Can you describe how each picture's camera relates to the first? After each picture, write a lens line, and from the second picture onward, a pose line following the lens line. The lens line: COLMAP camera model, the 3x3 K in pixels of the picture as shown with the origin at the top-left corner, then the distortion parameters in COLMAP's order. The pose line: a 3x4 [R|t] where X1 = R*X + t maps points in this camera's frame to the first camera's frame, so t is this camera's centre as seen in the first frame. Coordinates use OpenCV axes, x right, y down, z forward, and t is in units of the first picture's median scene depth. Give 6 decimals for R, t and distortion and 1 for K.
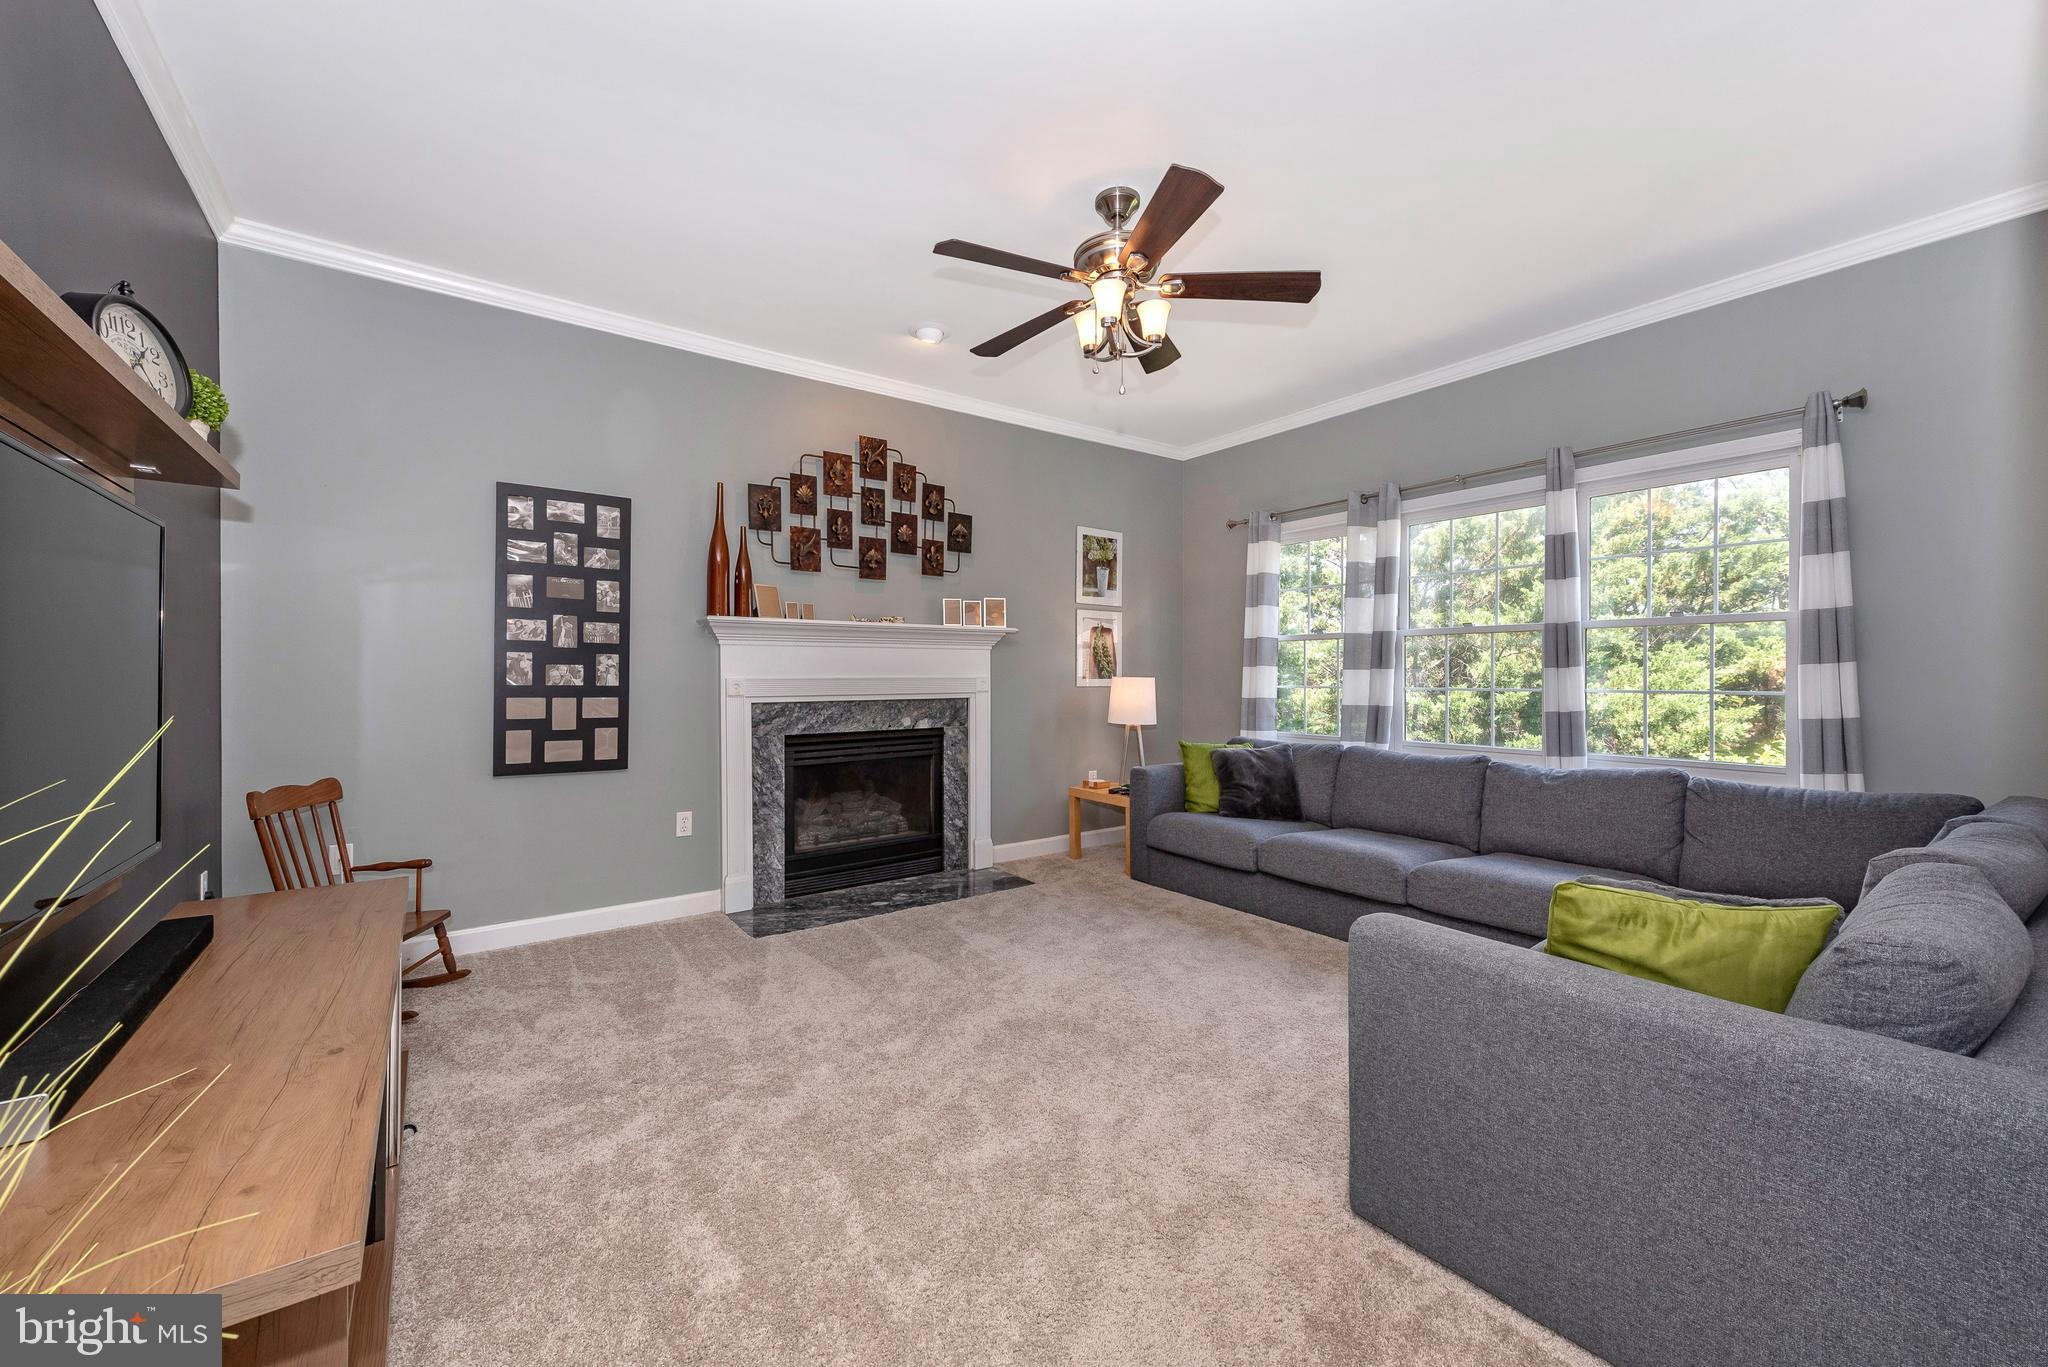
lens RADIAL K [[808.2, 0, 1004.2], [0, 808.2, 668.6], [0, 0, 1]] dist [0.012802, -0.003427]
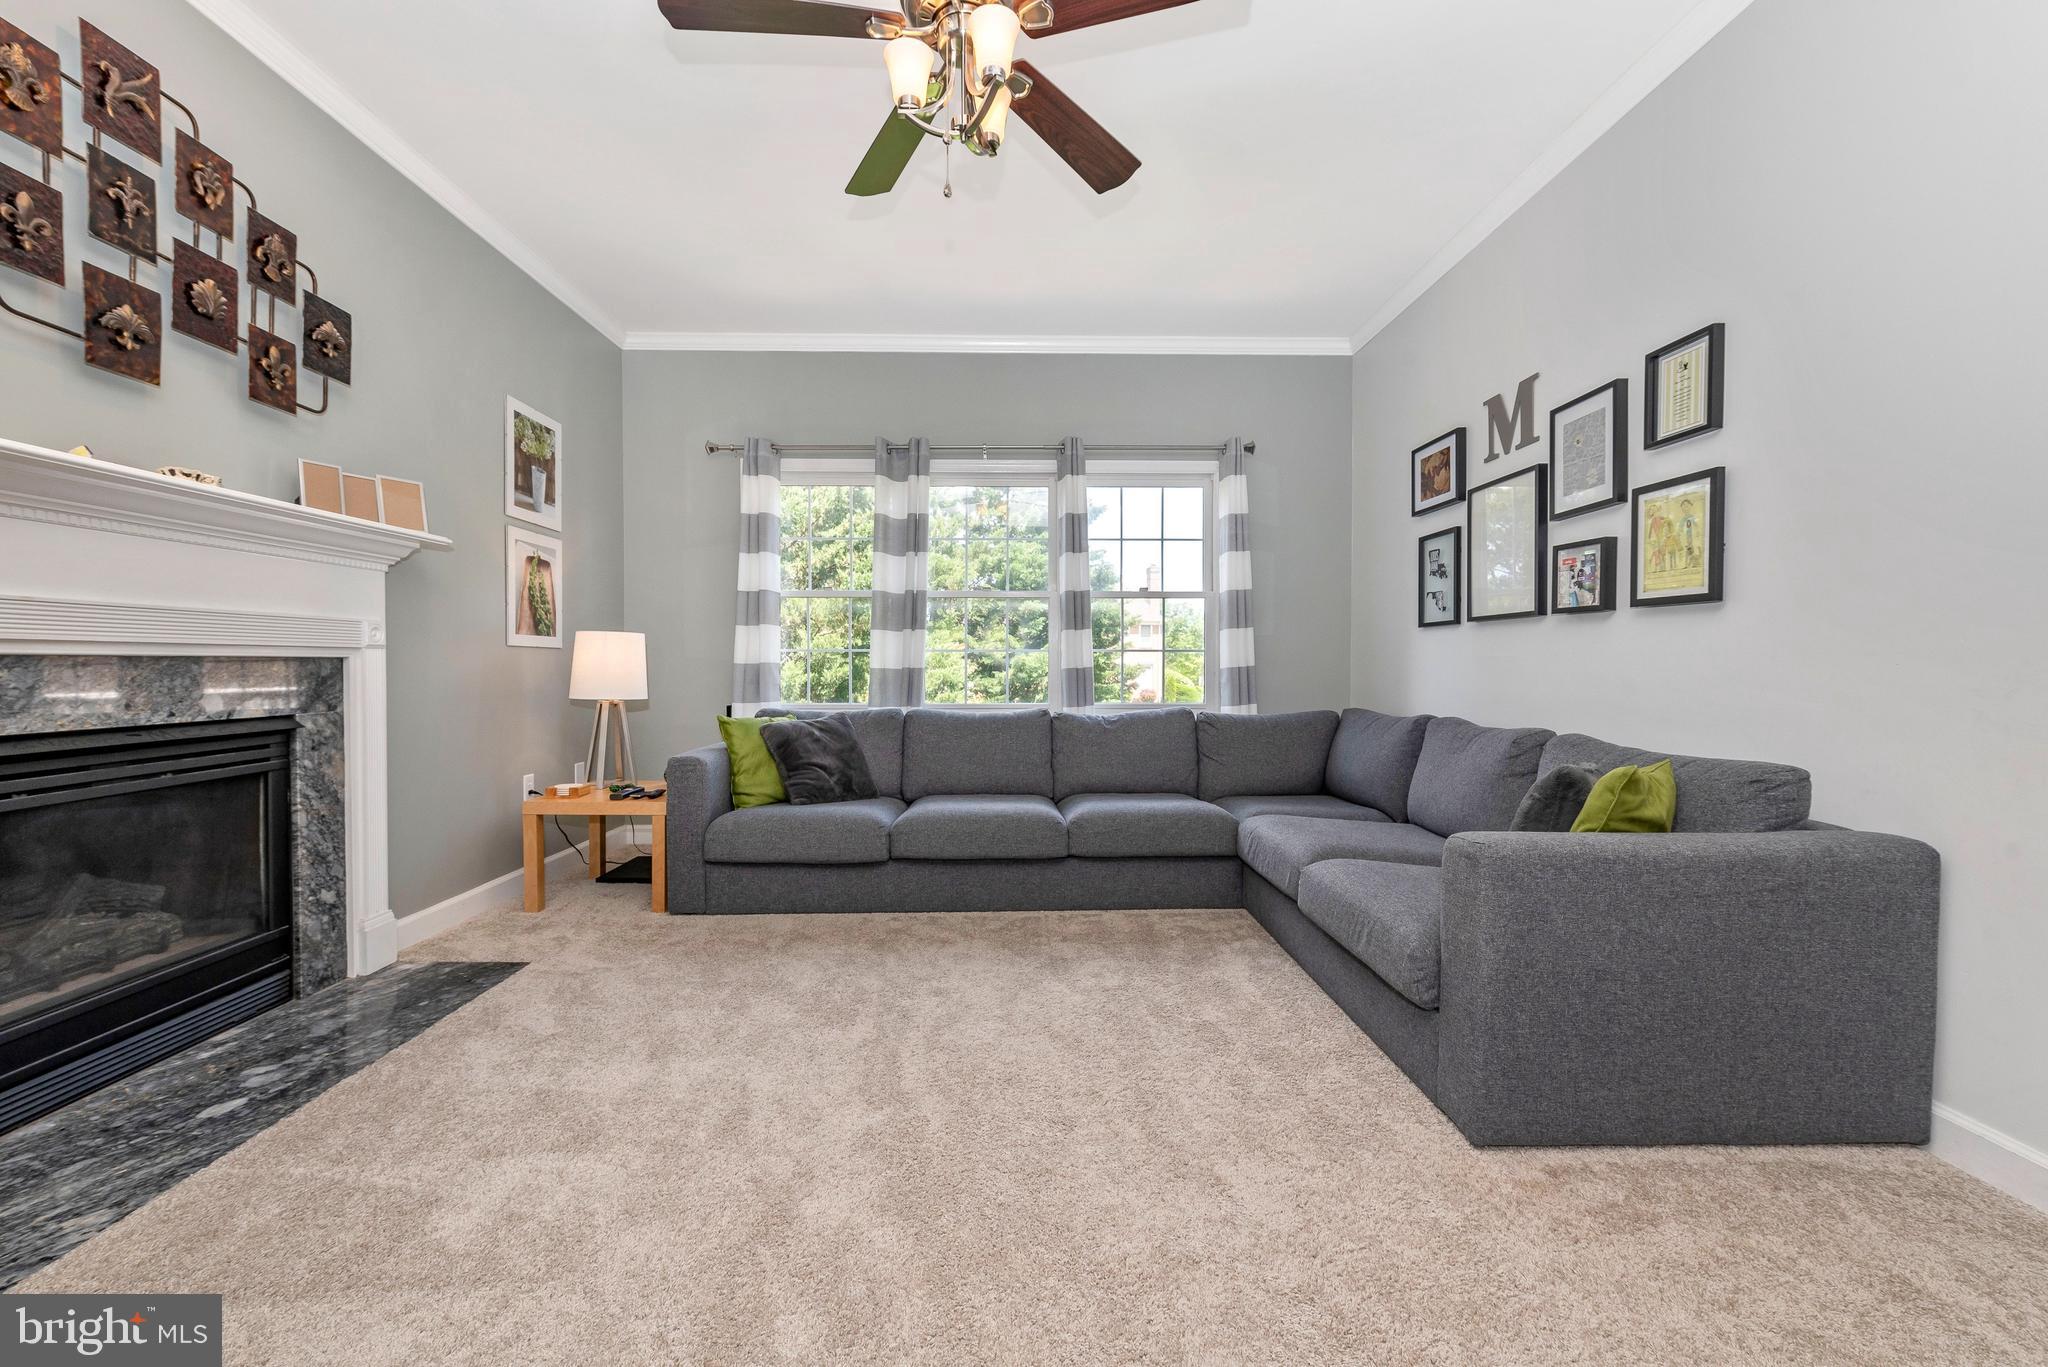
lens RADIAL K [[808.2, 0, 1028.3], [0, 808.2, 671.2], [0, 0, 1]] dist [0.012802, -0.003427]
pose [[0.555490, -0.004203, 0.831513, -0.247769], [-0.007484, 0.999921, 0.010054, 0.037692], [-0.831489, -0.011808, 0.555415, 0.341901]]
